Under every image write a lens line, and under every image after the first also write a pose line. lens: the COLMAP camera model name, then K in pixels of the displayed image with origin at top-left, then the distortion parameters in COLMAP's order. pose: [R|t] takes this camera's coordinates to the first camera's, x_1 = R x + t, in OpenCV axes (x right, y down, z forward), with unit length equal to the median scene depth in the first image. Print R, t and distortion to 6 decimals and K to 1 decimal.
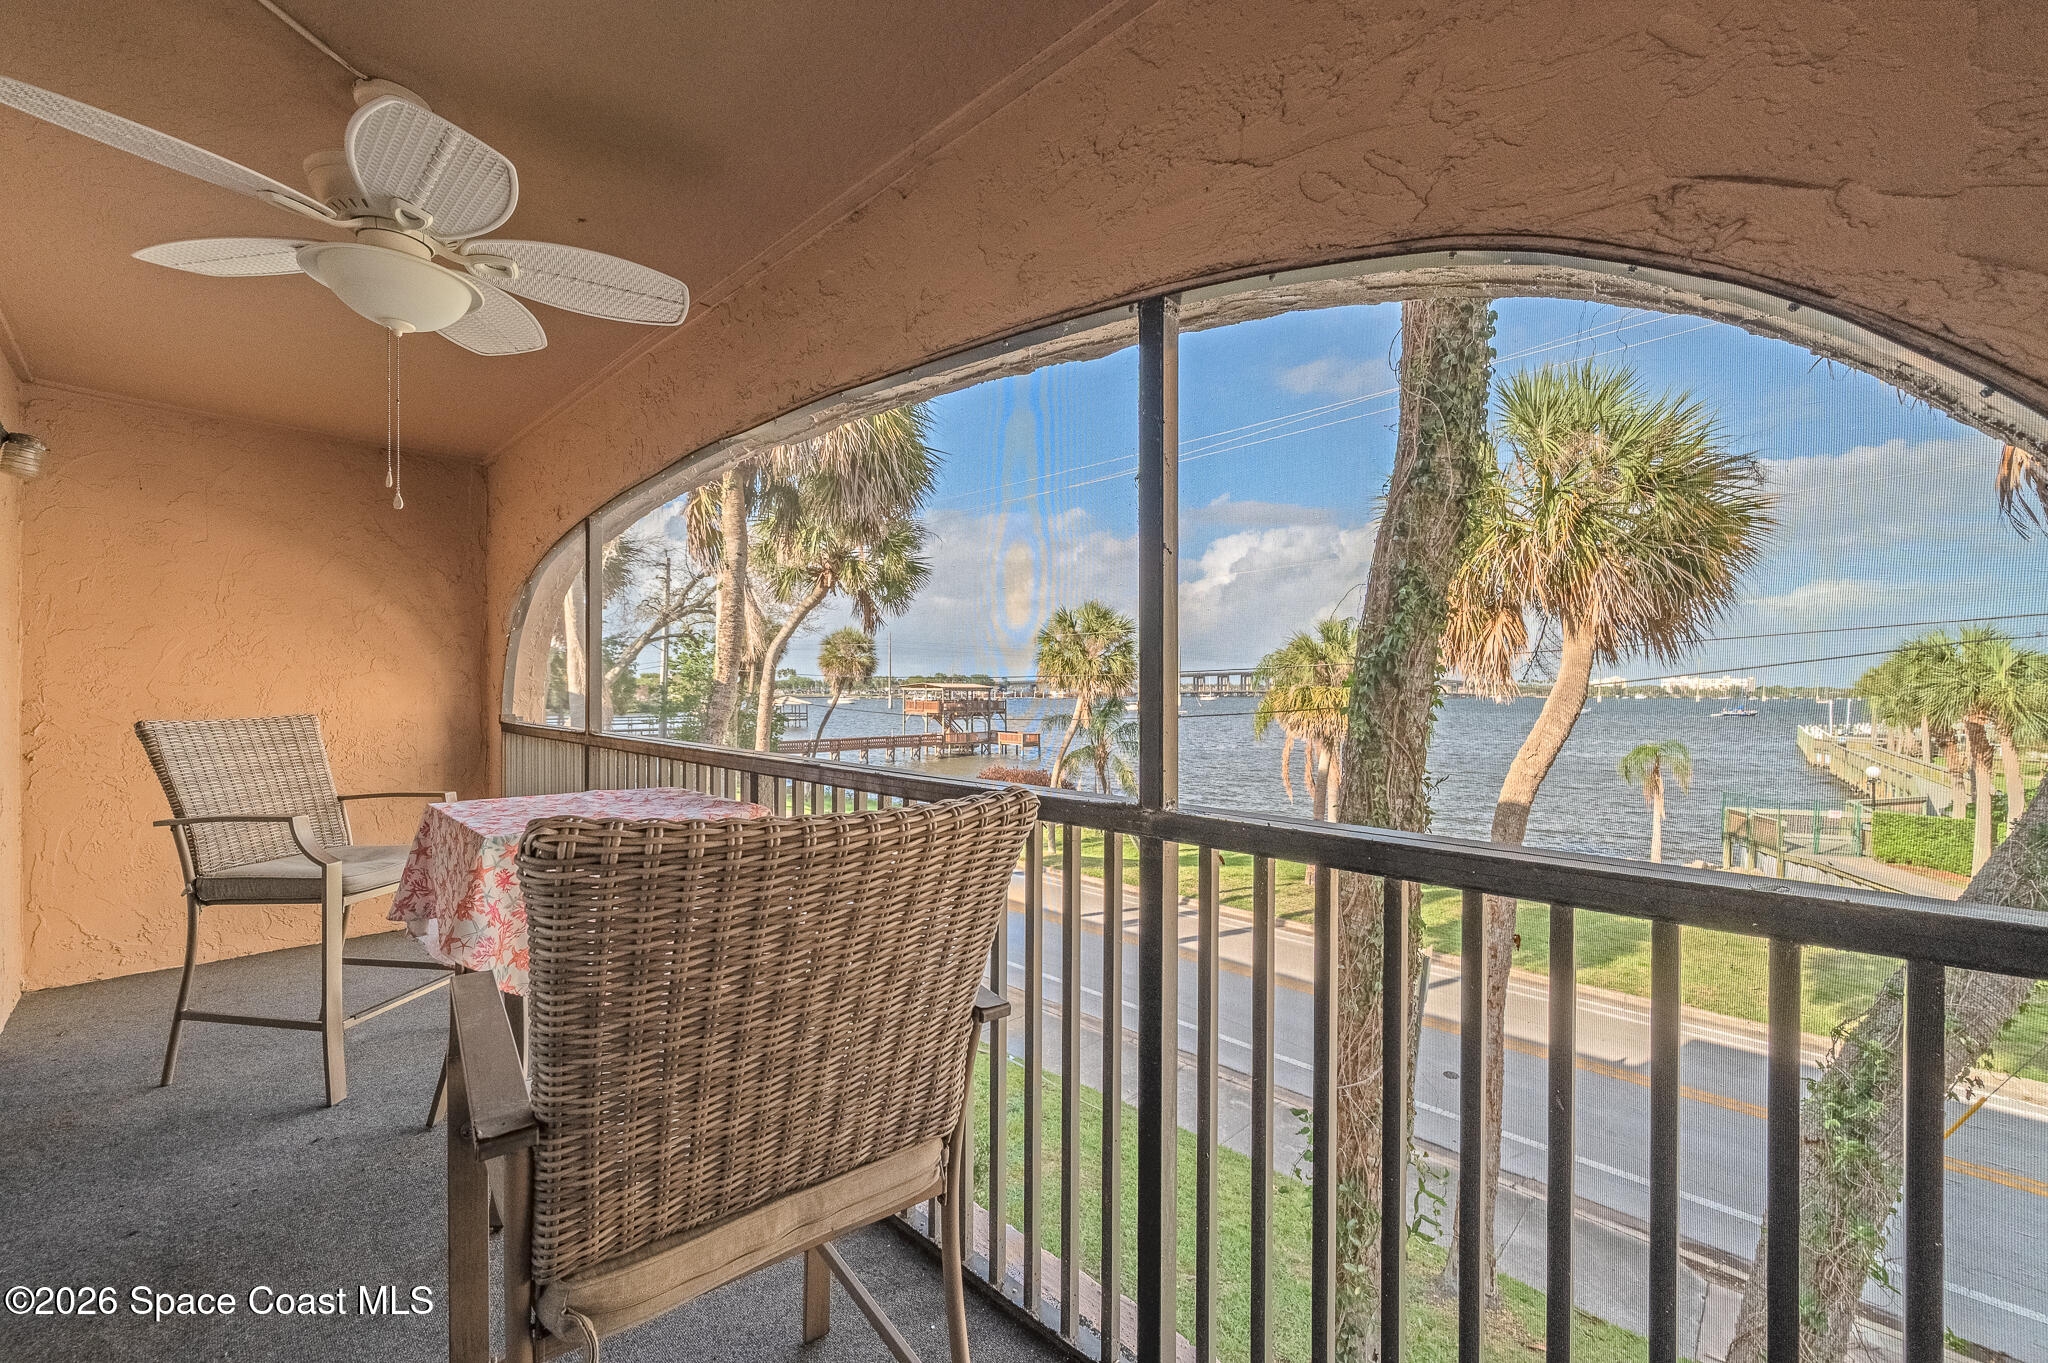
lens RADIAL K [[816.6, 0, 1039.6], [0, 816.6, 698.5], [0, 0, 1]] dist [-0.001953, -0.000280]
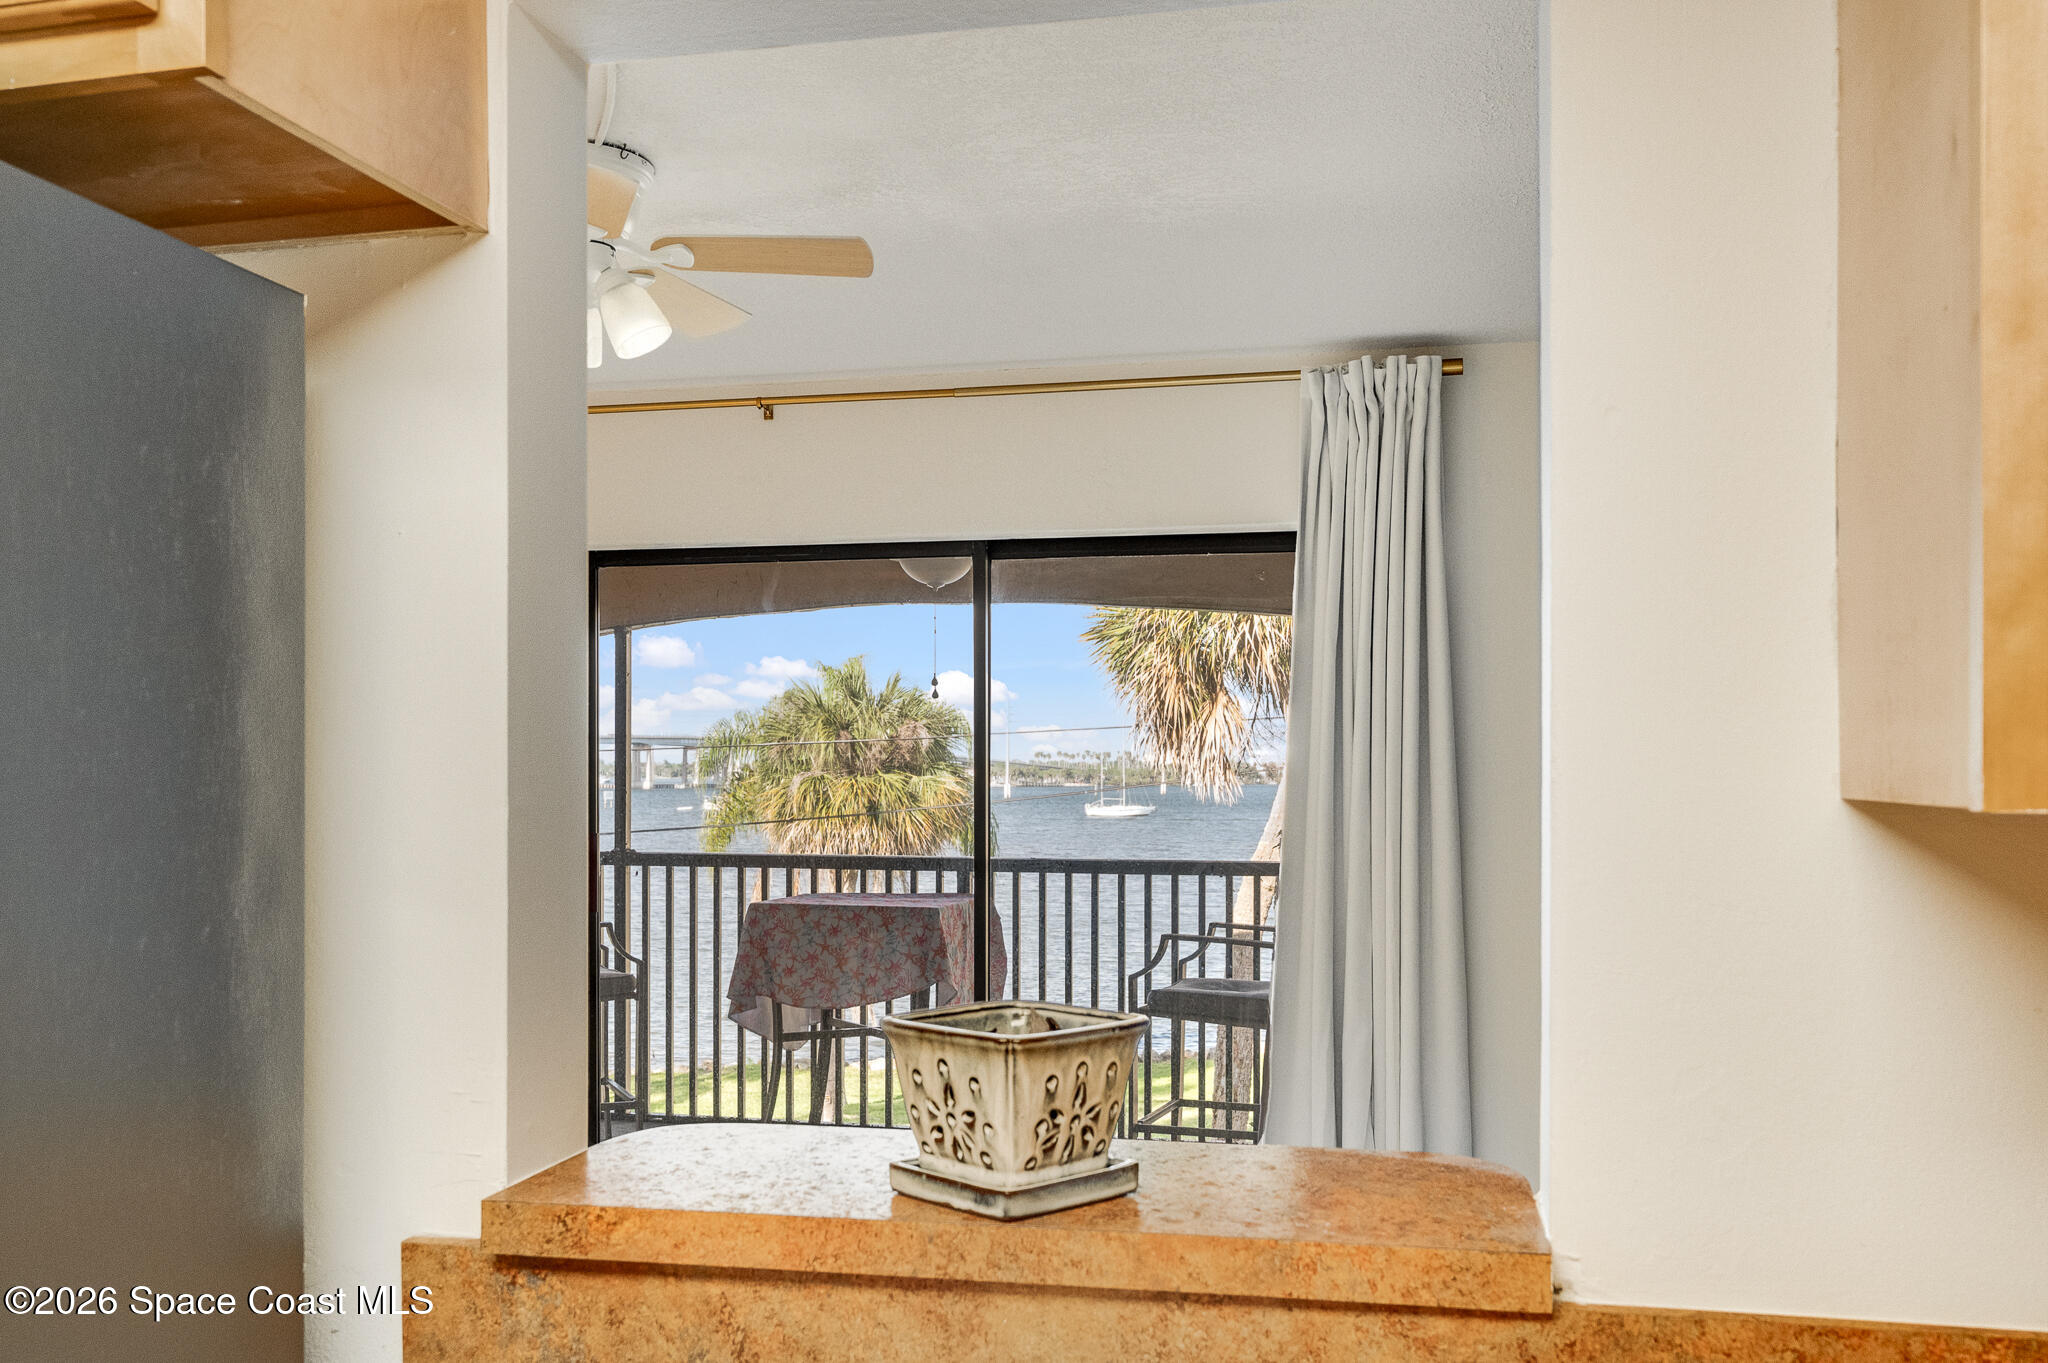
lens RADIAL K [[1801.7, 0, 1039.5], [0, 1801.7, 788.3], [0, 0, 1]] dist [0.000118, 0.005200]
pose [[0.861144, -0.013457, 0.508183, -0.154150], [0.015169, 0.999885, 0.000771, -0.003351], [-0.508135, 0.007044, 0.861249, -0.139233]]
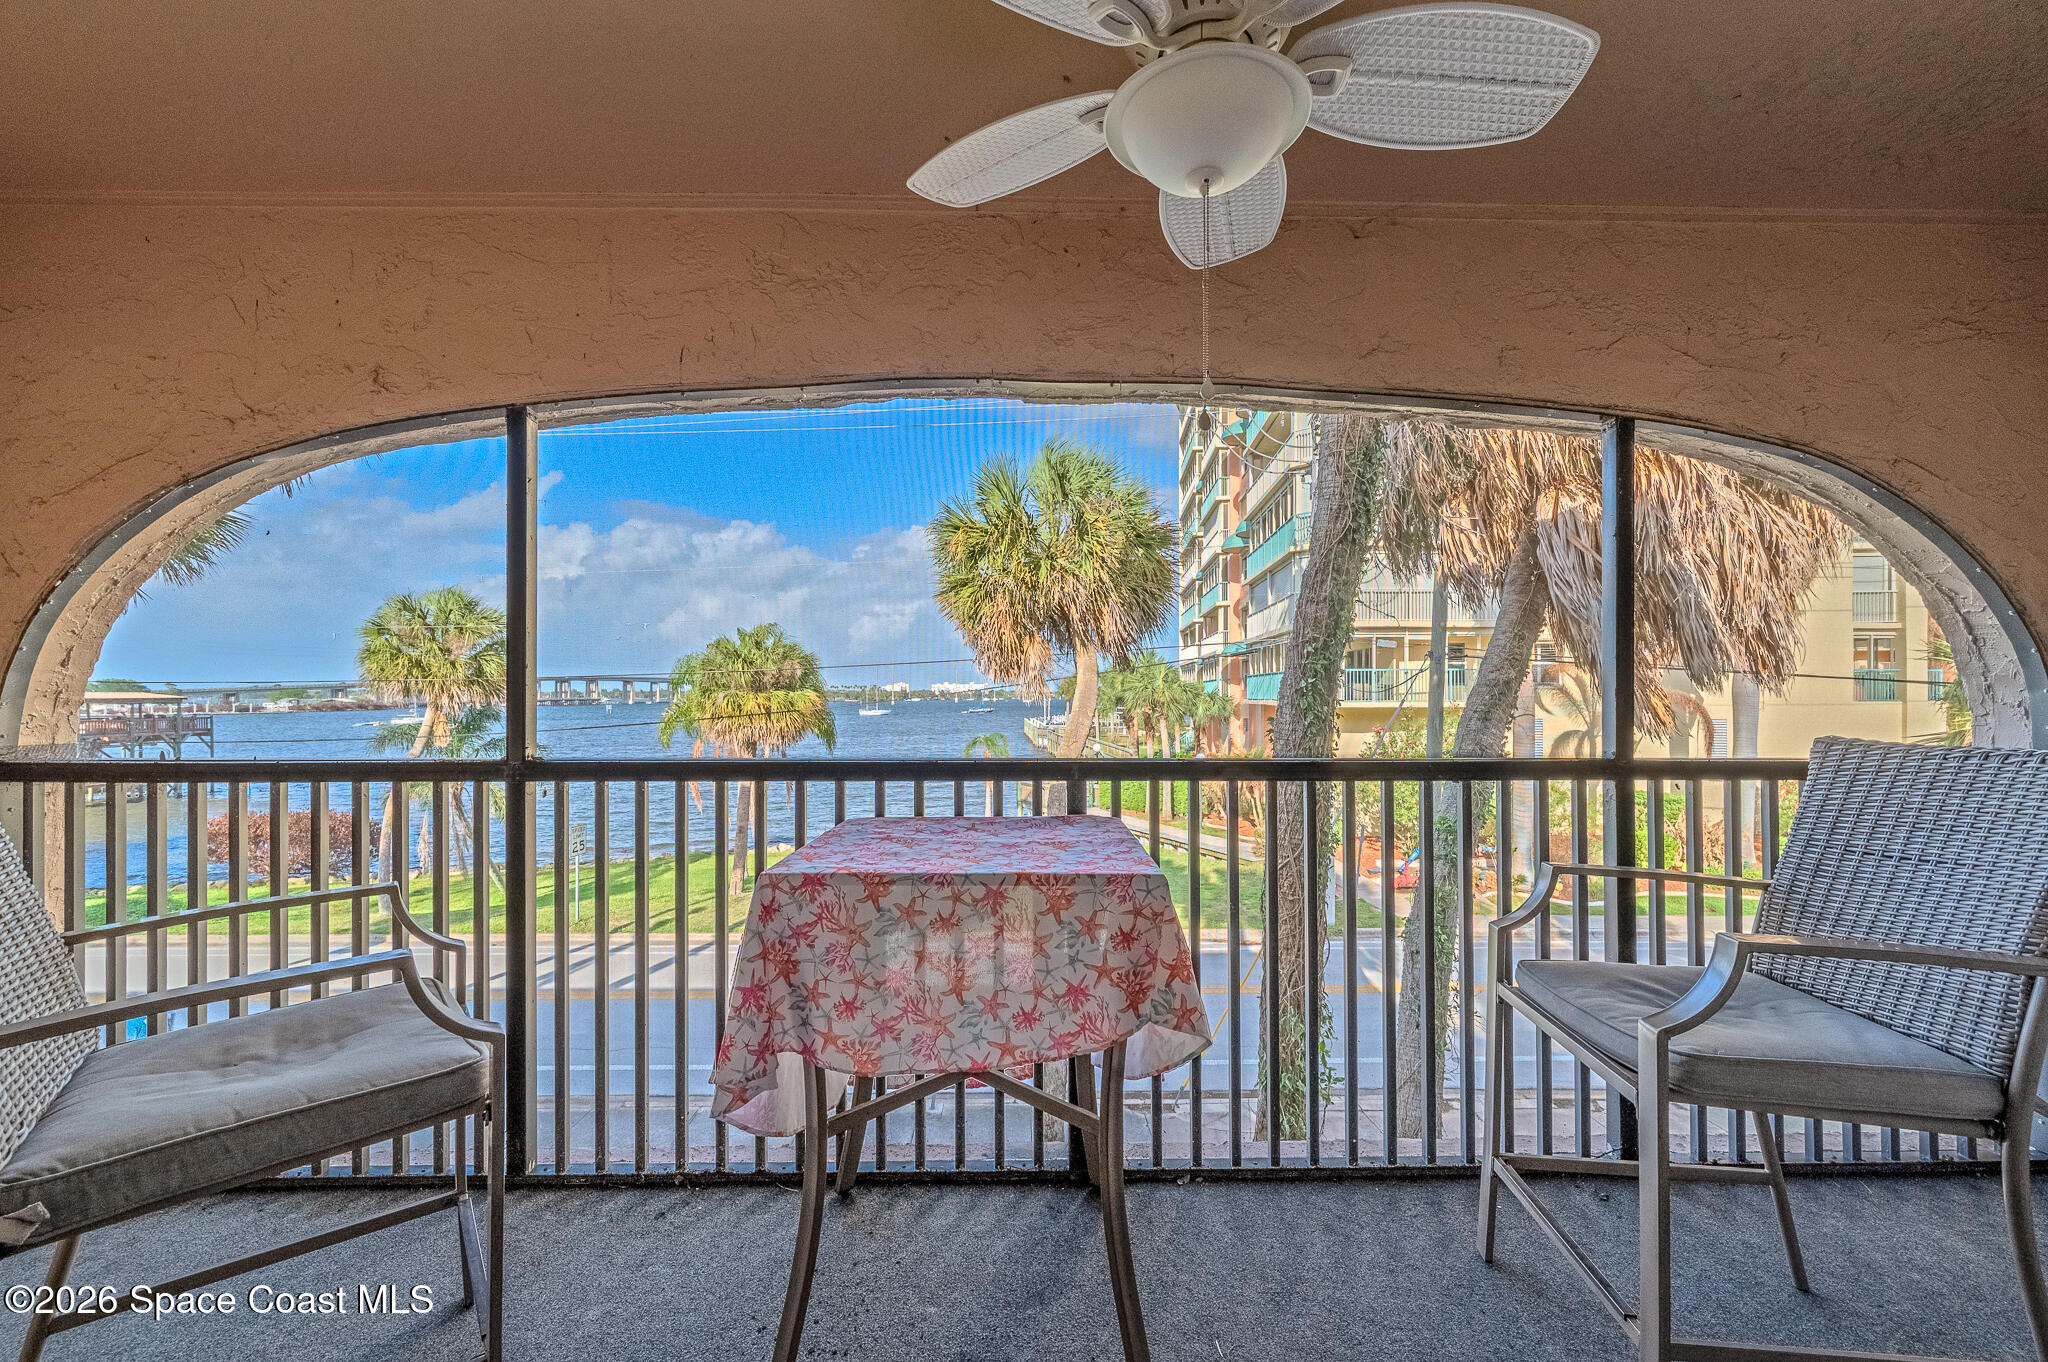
lens RADIAL K [[816.6, 0, 1039.6], [0, 816.6, 698.0], [0, 0, 1]] dist [-0.001953, -0.000280]
pose [[0.708934, -0.012746, 0.705160, -0.089943], [0.018492, 0.999829, -0.000519, 0.000548], [-0.705033, 0.013408, 0.709048, 0.036917]]
